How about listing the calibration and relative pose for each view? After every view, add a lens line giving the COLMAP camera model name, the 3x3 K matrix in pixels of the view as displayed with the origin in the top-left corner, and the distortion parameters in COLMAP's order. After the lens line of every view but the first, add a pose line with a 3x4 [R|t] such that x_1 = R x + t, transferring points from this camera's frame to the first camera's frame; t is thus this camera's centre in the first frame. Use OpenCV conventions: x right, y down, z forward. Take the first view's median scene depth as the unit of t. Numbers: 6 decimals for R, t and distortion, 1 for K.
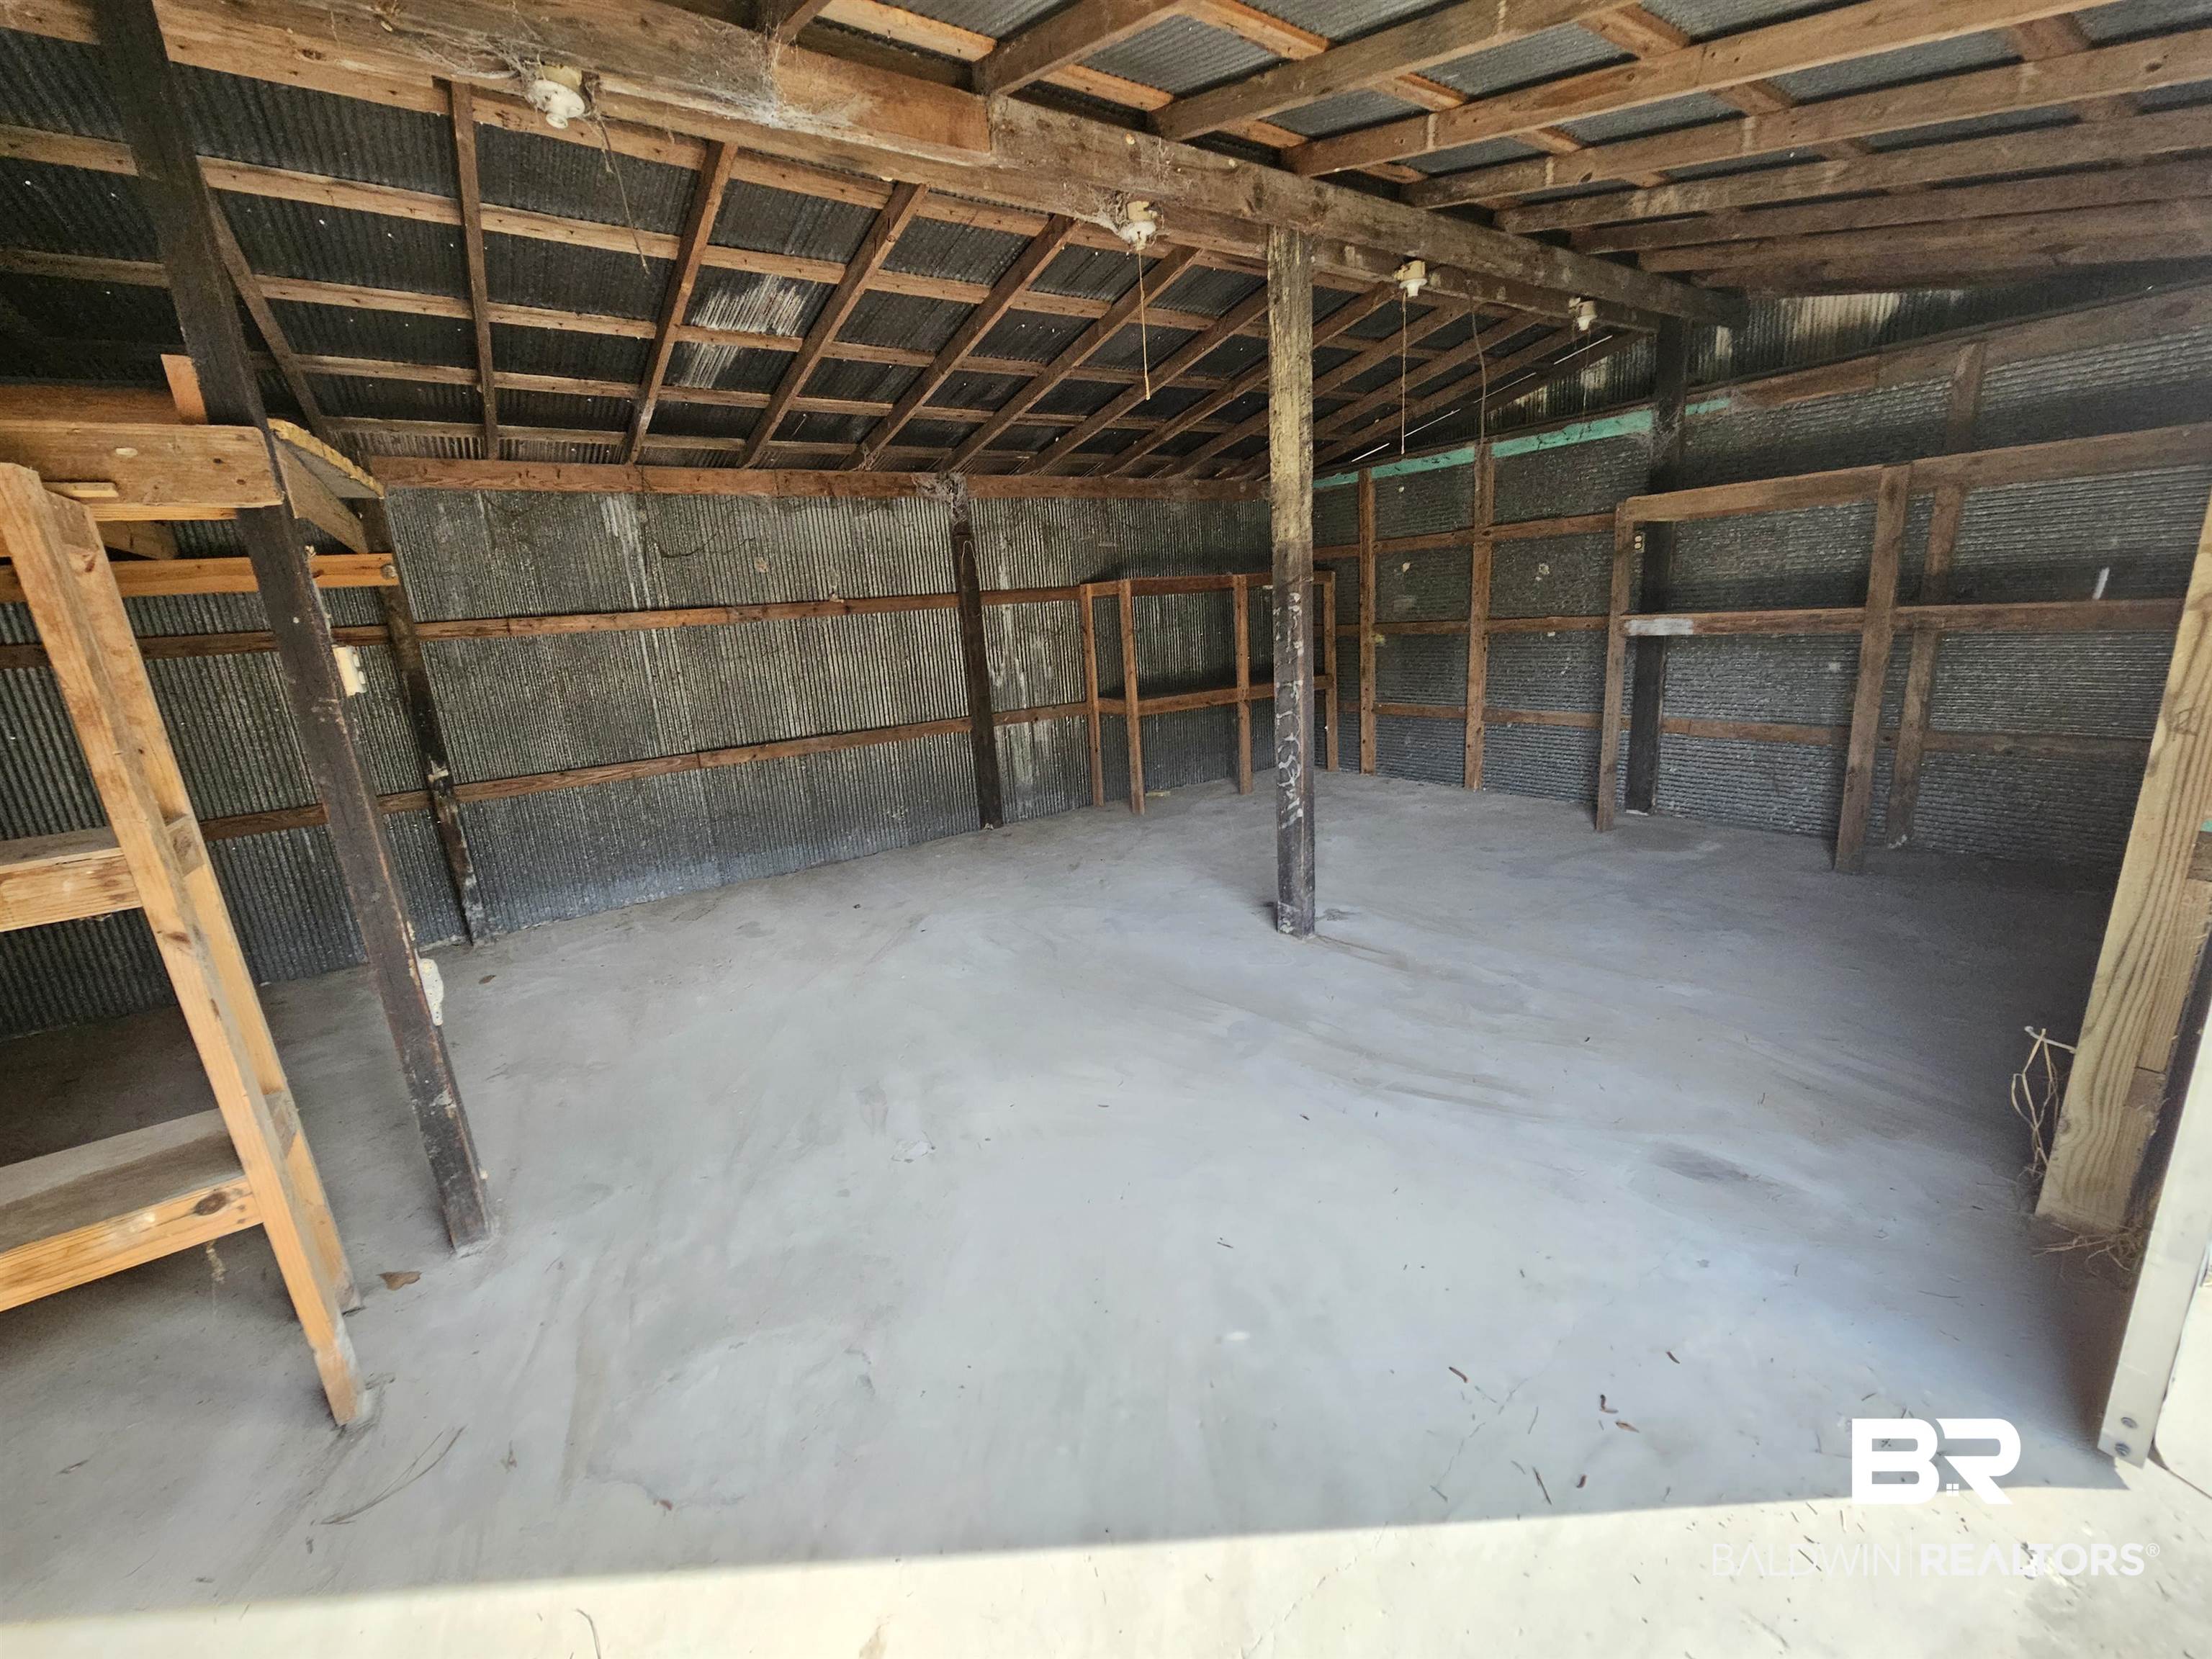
lens RADIAL K [[896.3, 0, 1115.0], [0, 896.3, 829.7], [0, 0, 1]] dist [0.004060, -0.000226]
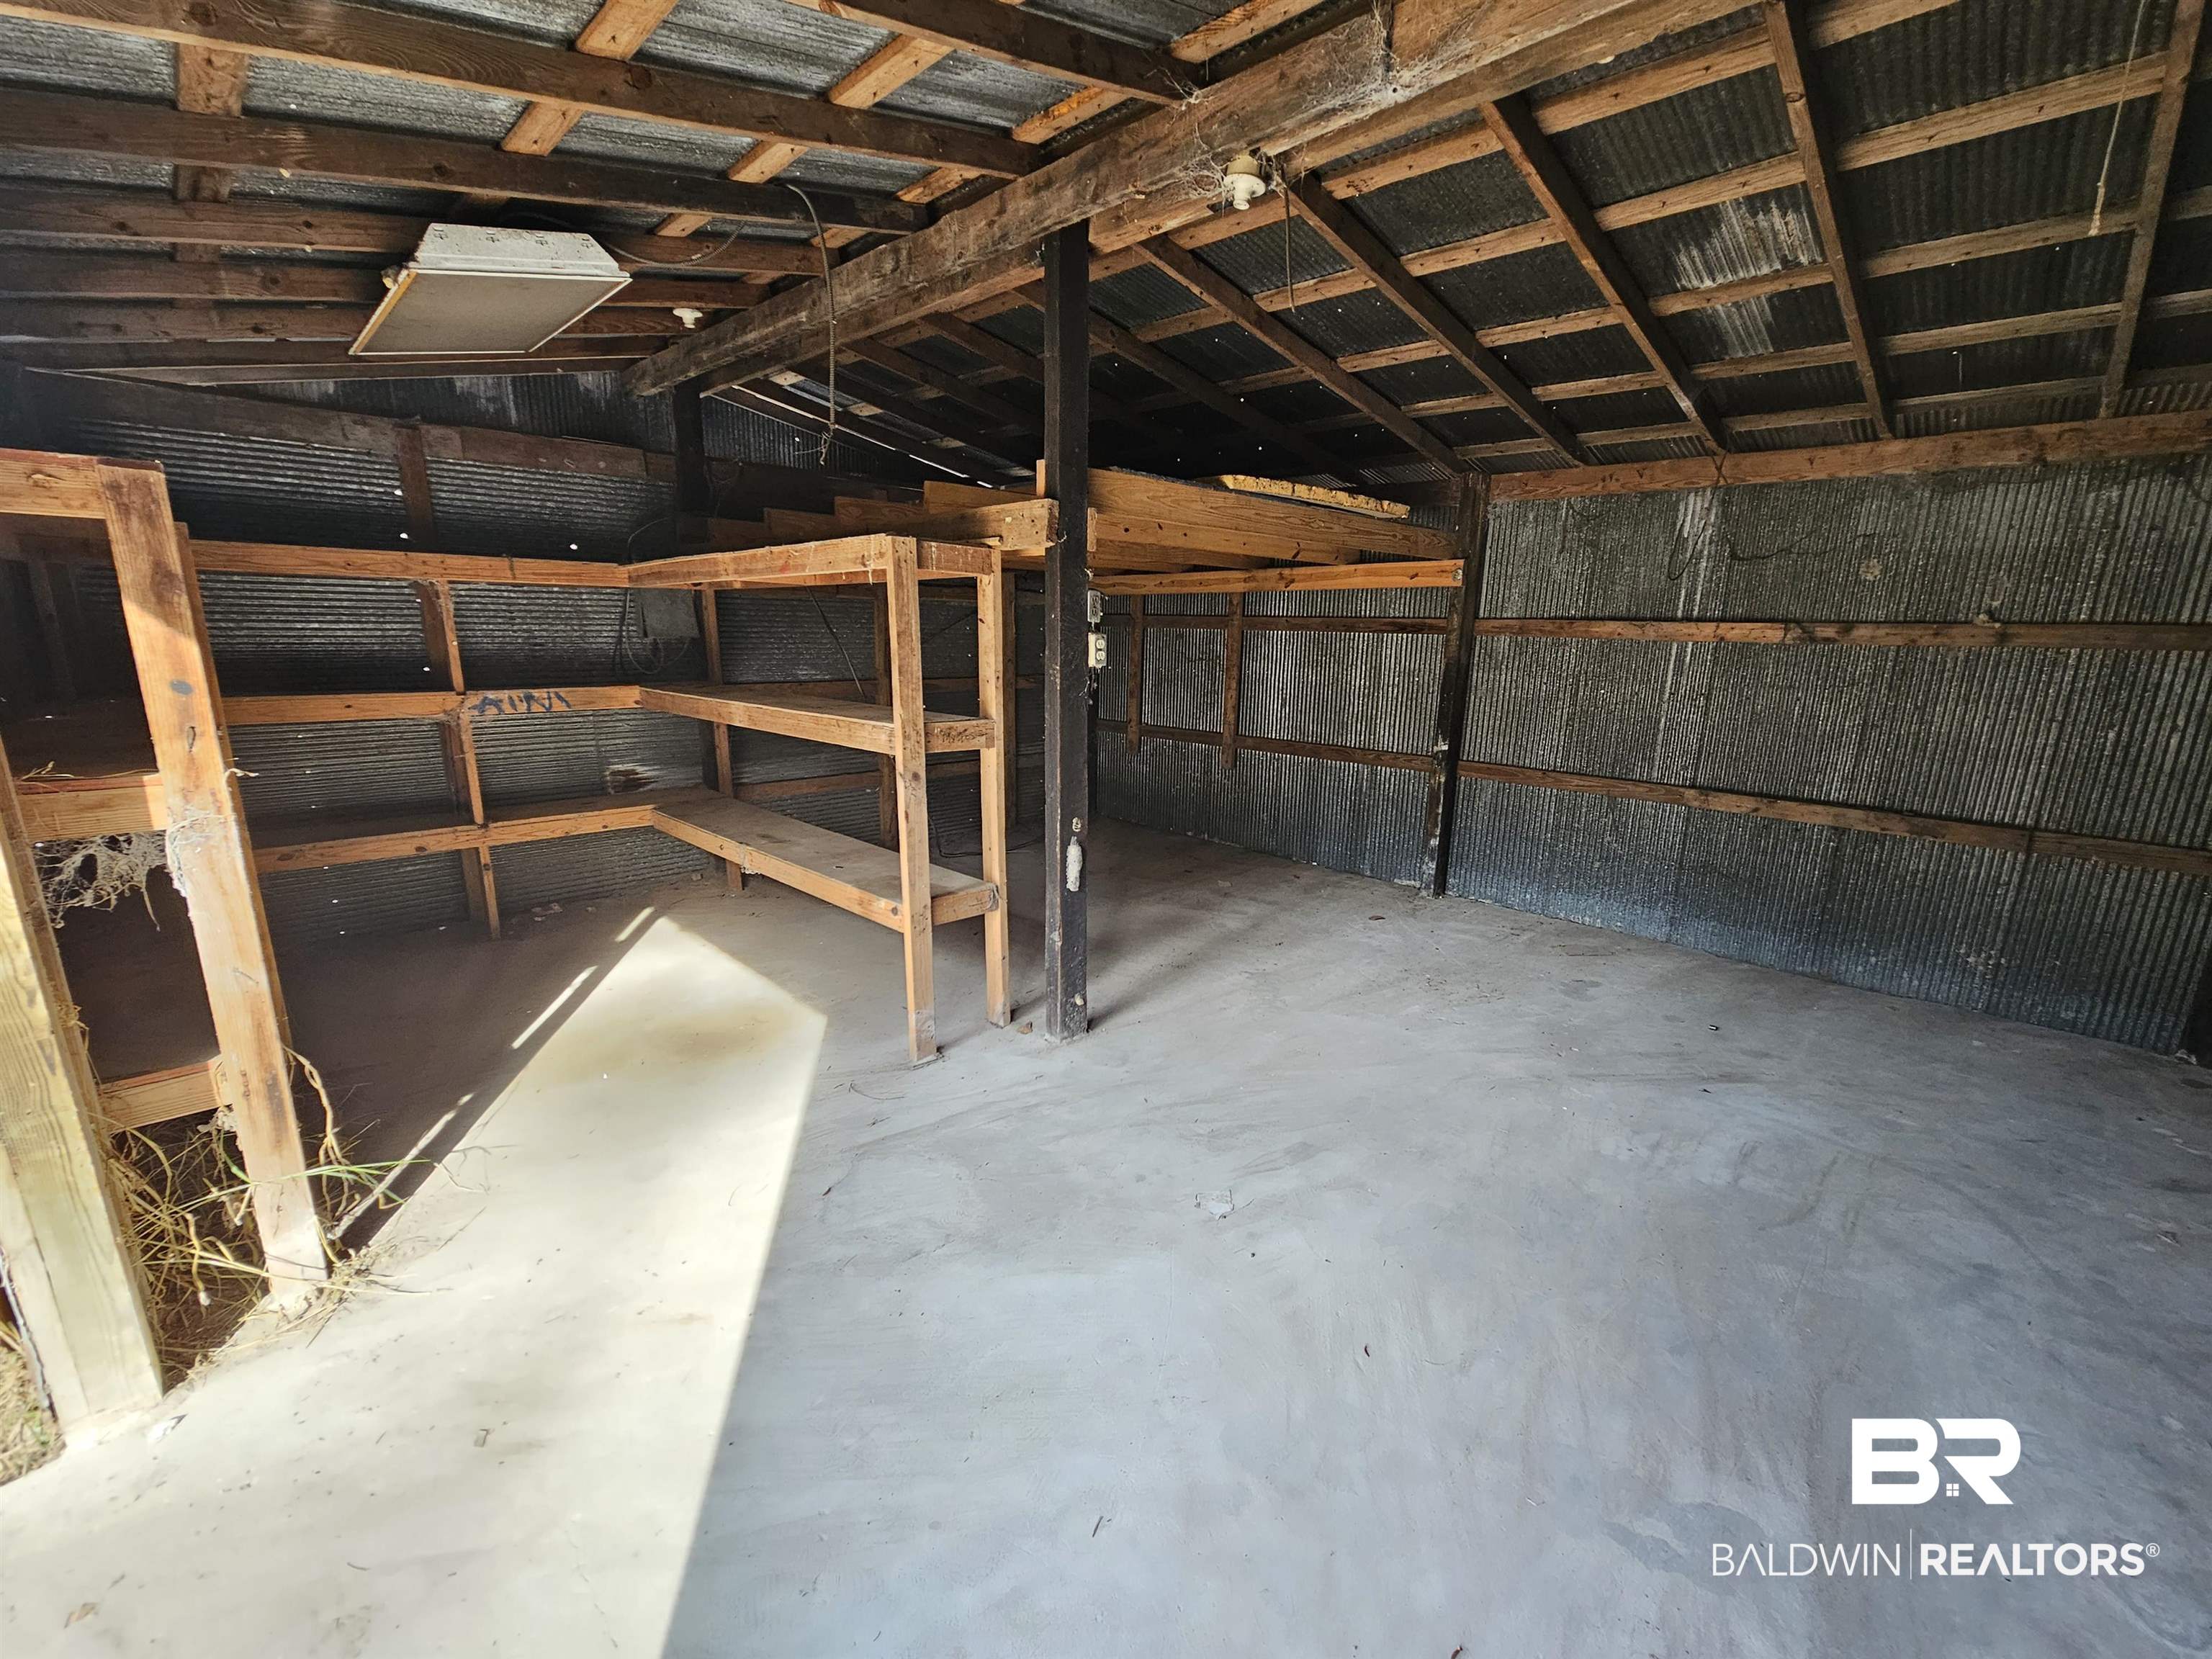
lens RADIAL K [[896.3, 0, 1111.0], [0, 896.3, 832.3], [0, 0, 1]] dist [0.004060, -0.000226]
pose [[0.188780, 0.289702, -0.938315, 0.352709], [-0.273595, 0.933179, 0.233071, -0.133579], [0.943137, 0.212719, 0.255427, 0.375319]]
